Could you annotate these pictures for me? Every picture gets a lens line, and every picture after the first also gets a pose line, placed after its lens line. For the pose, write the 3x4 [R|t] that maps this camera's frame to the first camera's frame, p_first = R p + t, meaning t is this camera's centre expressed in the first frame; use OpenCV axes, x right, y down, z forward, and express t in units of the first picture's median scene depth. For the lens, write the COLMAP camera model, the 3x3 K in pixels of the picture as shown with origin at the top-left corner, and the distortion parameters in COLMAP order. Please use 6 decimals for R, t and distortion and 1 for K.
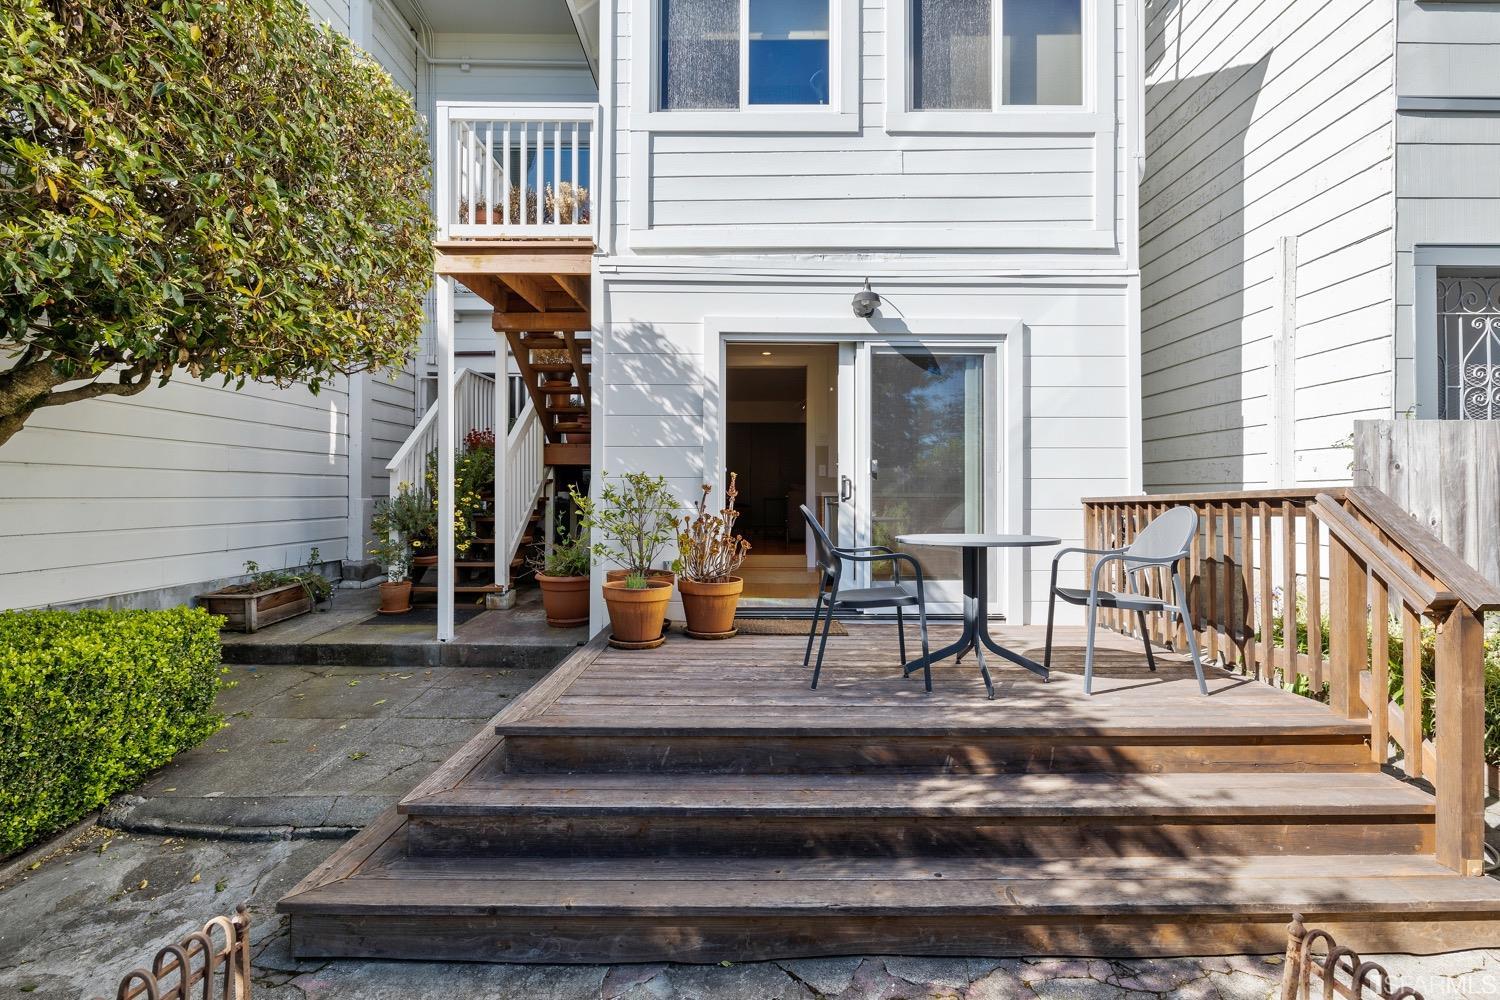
lens RADIAL K [[675.5, 0, 758.9], [0, 675.5, 489.9], [0, 0, 1]] dist [-0.007327, -0.000482]
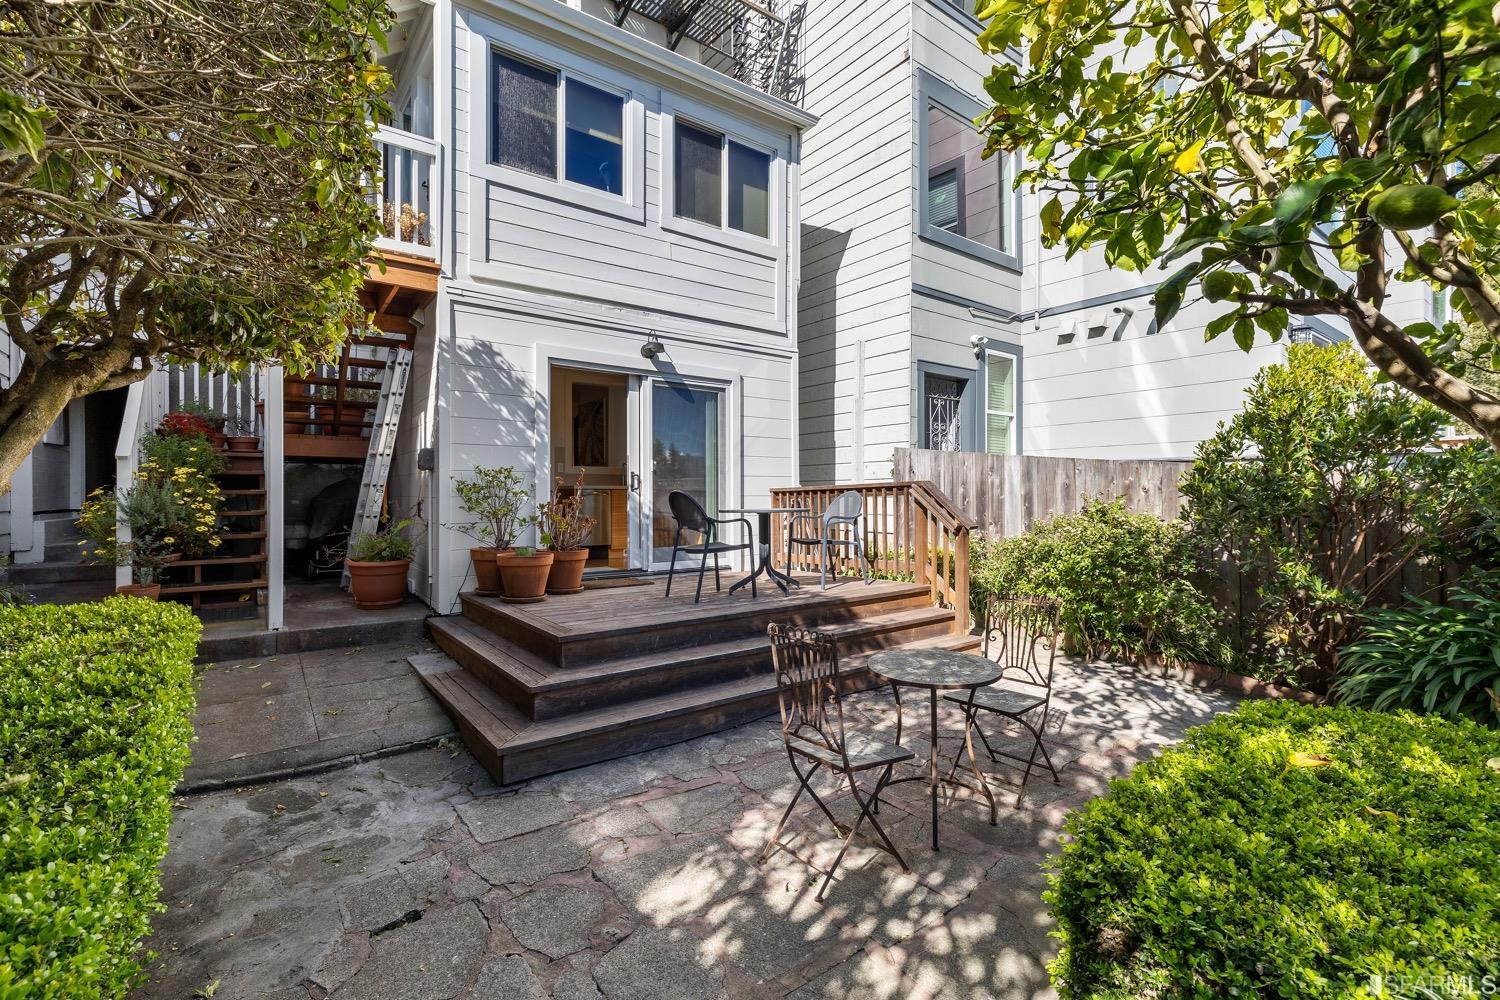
lens RADIAL K [[675.5, 0, 773.7], [0, 675.5, 494.4], [0, 0, 1]] dist [-0.007327, -0.000482]
pose [[0.779479, -0.004586, 0.626412, -0.513273], [-0.001562, 0.999956, 0.009264, 0.010968], [-0.626427, -0.008199, 0.779437, -0.246864]]
